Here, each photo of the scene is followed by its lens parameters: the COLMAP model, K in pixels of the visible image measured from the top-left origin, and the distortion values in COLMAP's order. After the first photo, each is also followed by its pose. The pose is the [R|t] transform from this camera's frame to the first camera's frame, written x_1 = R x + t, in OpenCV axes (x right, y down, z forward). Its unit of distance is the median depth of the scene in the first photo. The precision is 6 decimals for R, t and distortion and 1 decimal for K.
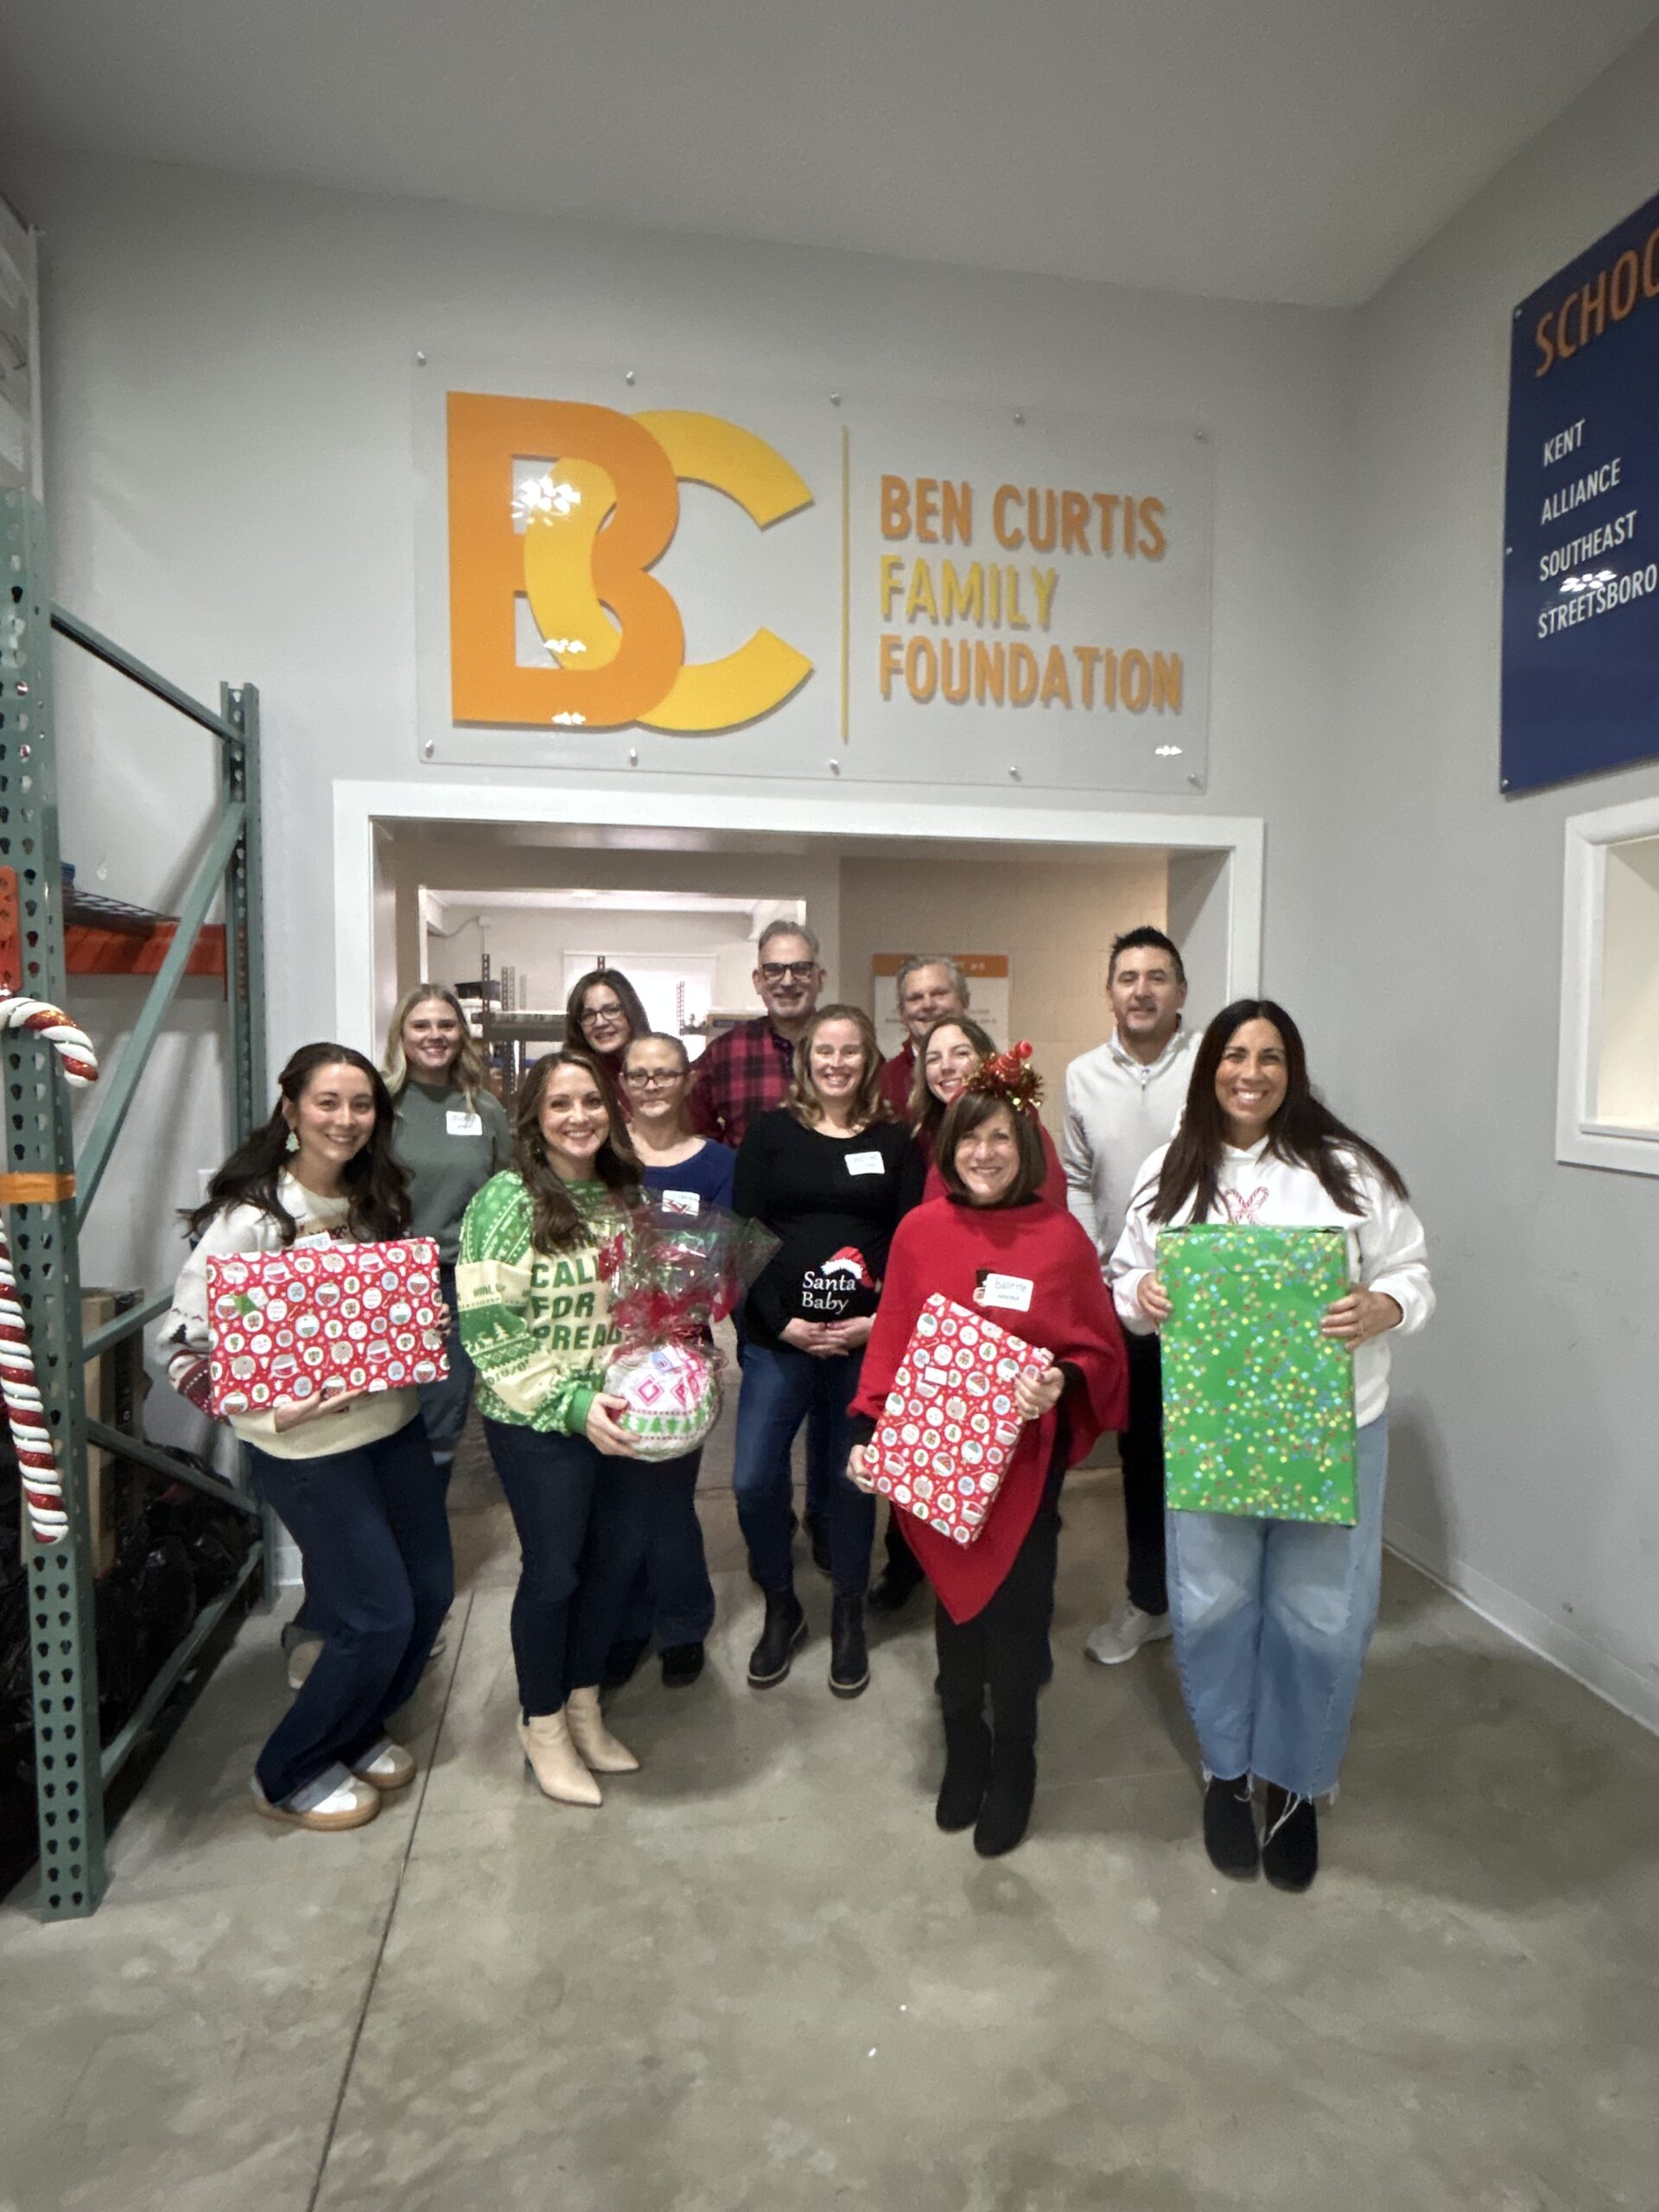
lens RADIAL K [[1176.0, 0, 829.5], [0, 1176.0, 1106.0], [0, 0, 1]] dist [-0.004032, -0.000047]
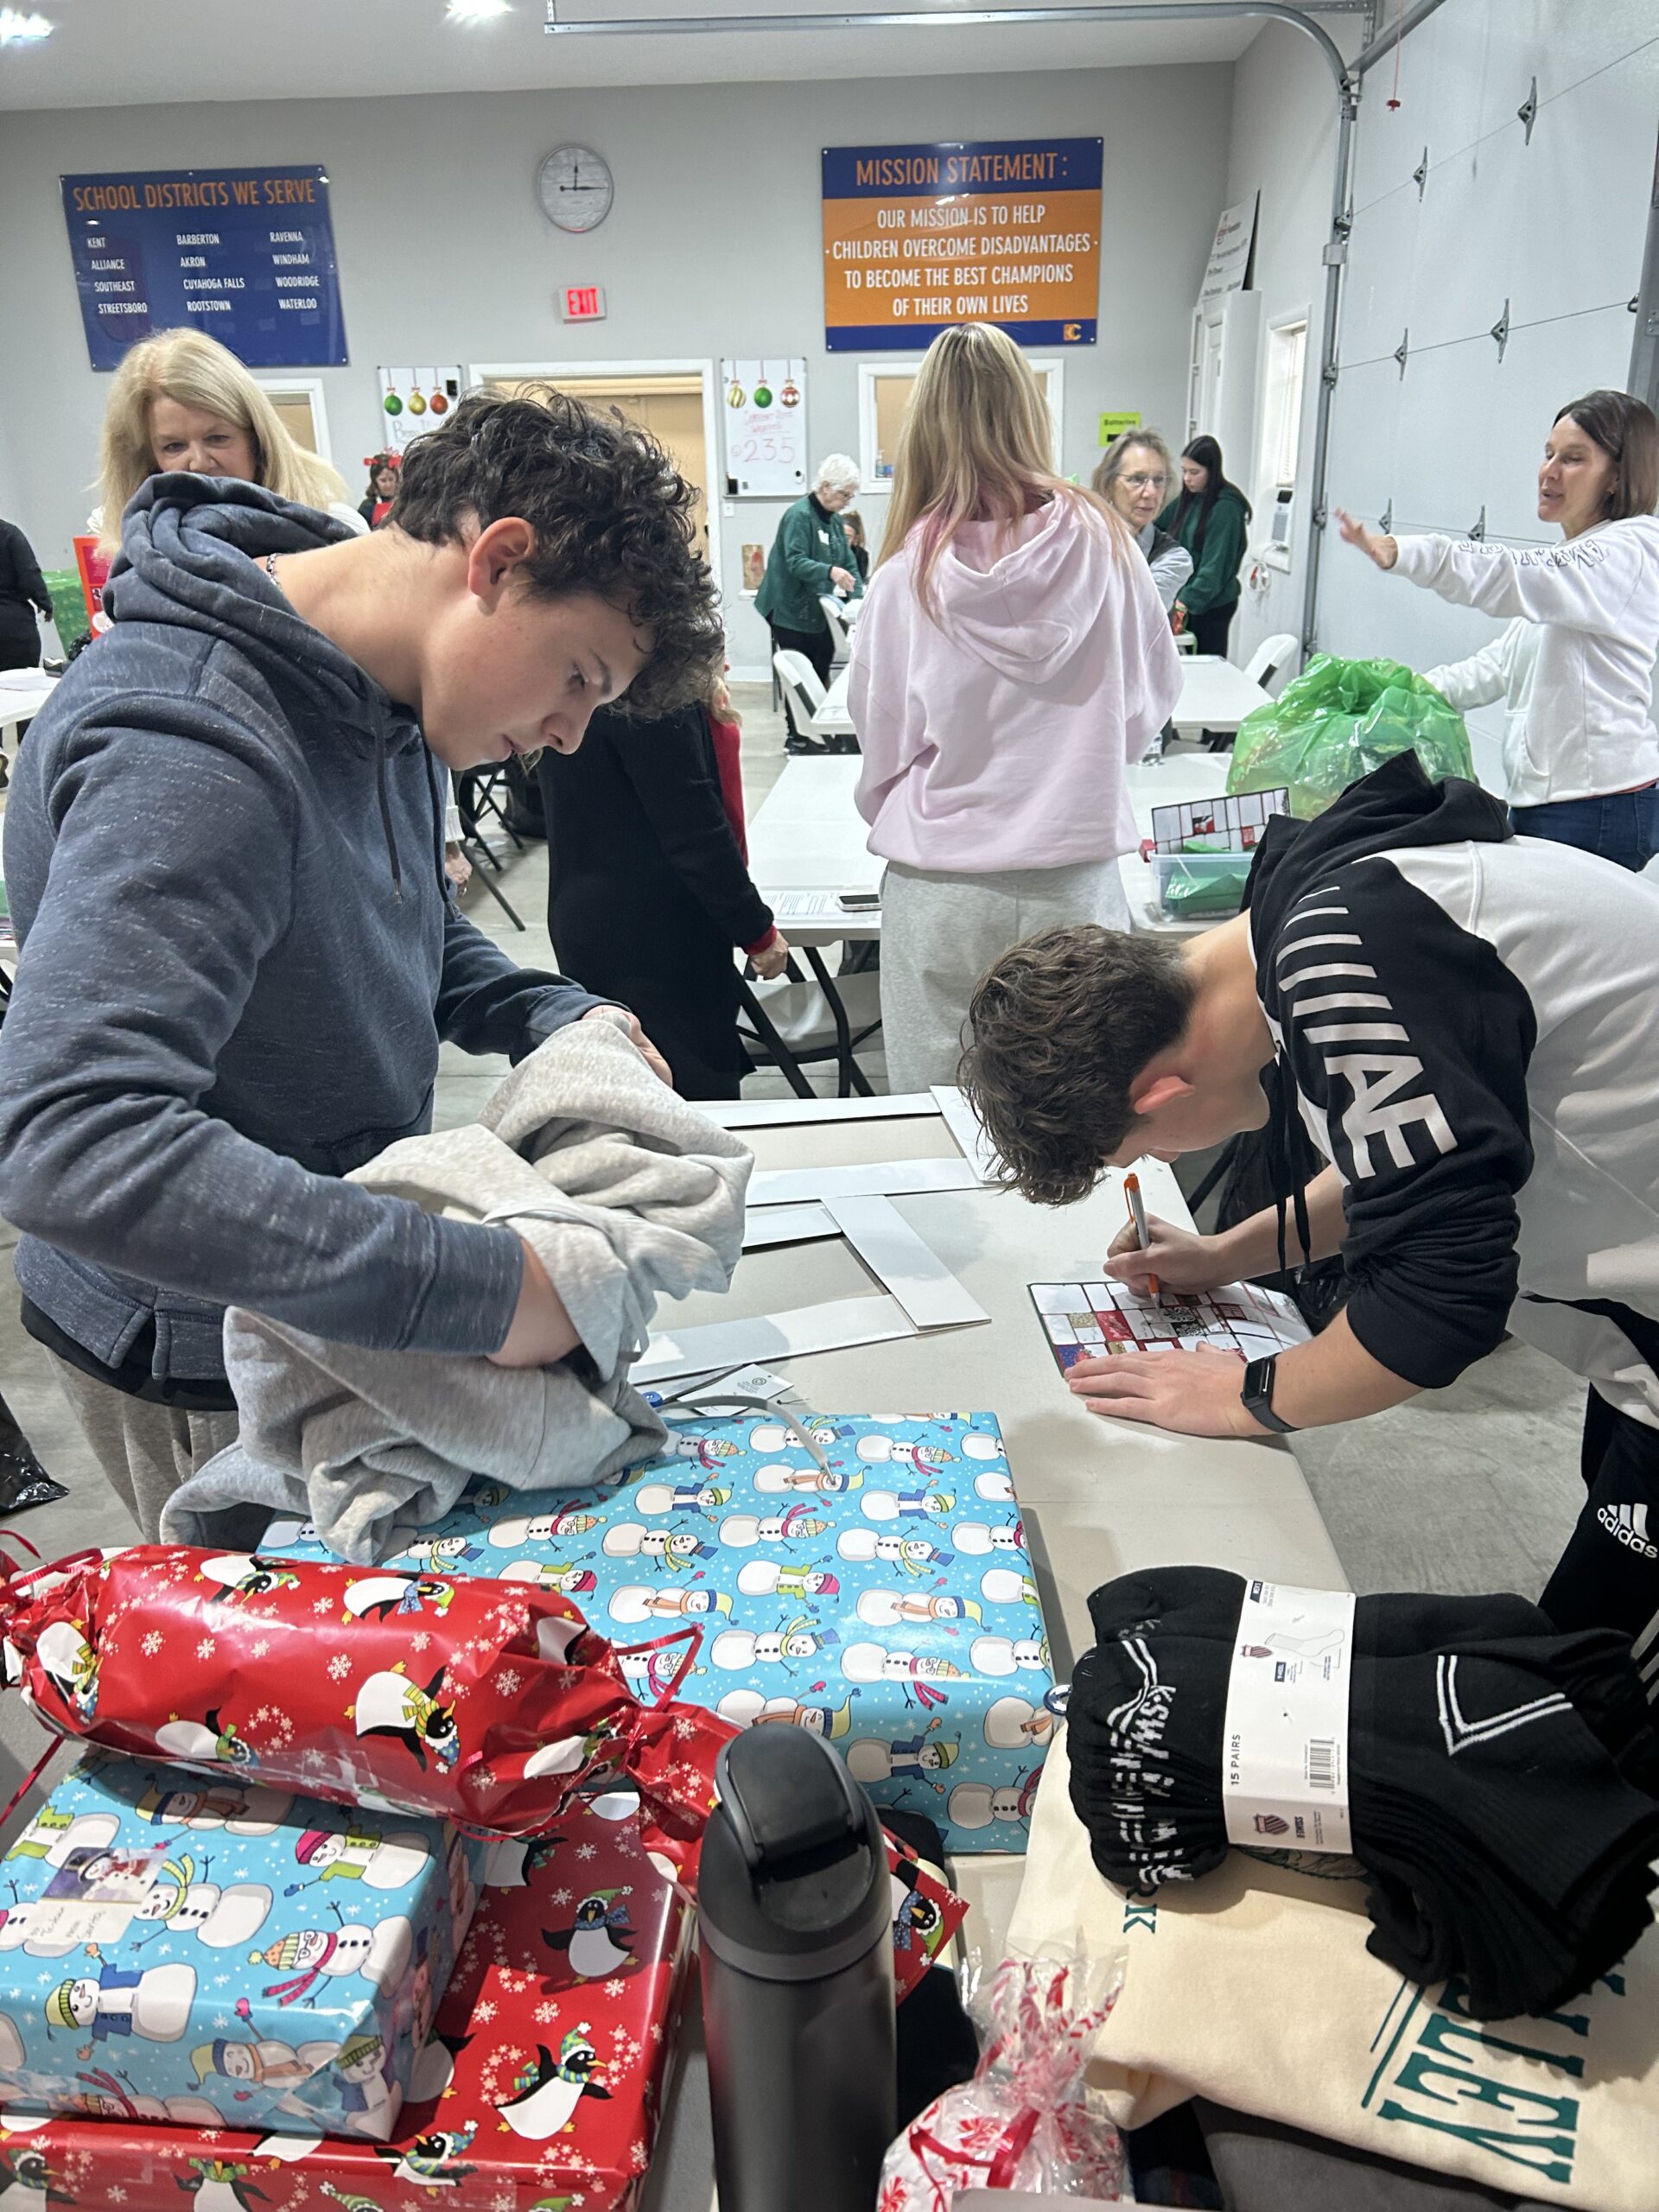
lens RADIAL K [[1700.4, 0, 854.0], [0, 1700.4, 1107.8], [0, 0, 1]] dist [0.047101, -0.038065]
pose [[0.236656, -0.350125, 0.906315, -2.879702], [0.091878, 0.936697, 0.337871, 0.134473], [-0.967240, 0.003311, 0.253844, -1.527874]]
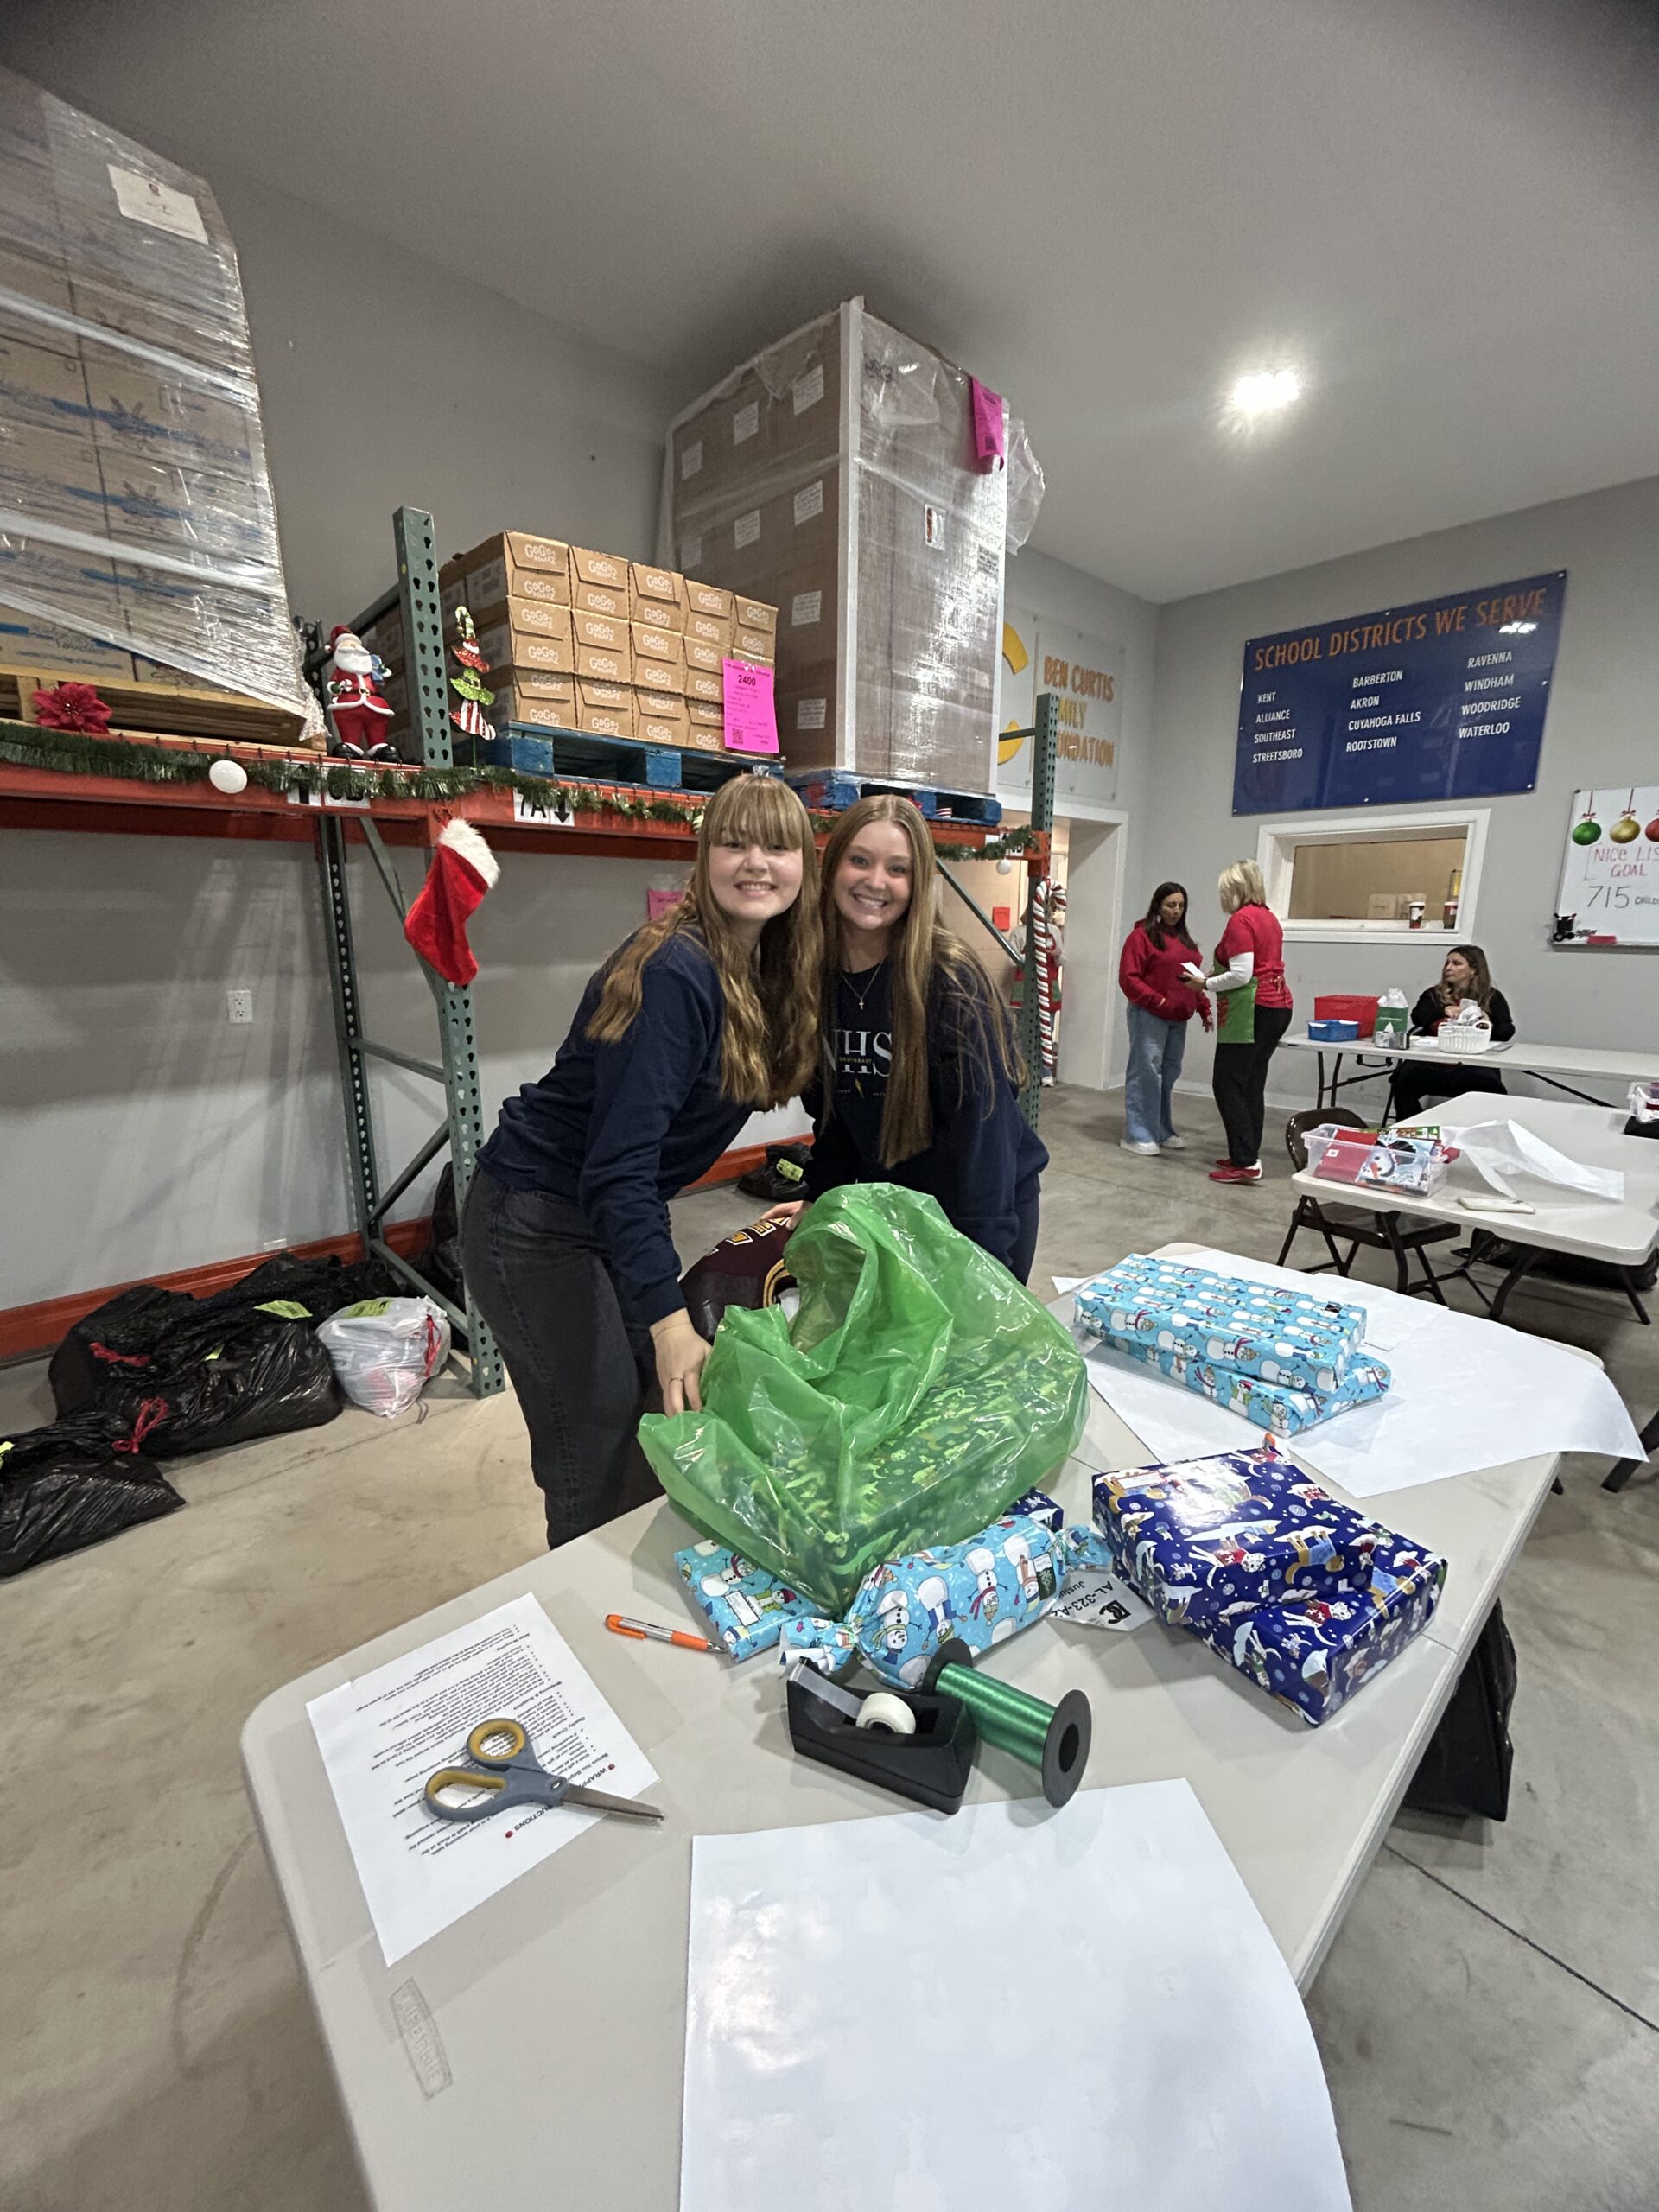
lens RADIAL K [[899.1, 0, 832.4], [0, 899.1, 1096.5], [0, 0, 1]] dist [0.001124, 0.000784]
pose [[0.842017, -0.110686, 0.527974, -1.353873], [0.040902, 0.989006, 0.142107, 0.060650], [-0.537898, -0.098062, 0.837287, -0.356994]]
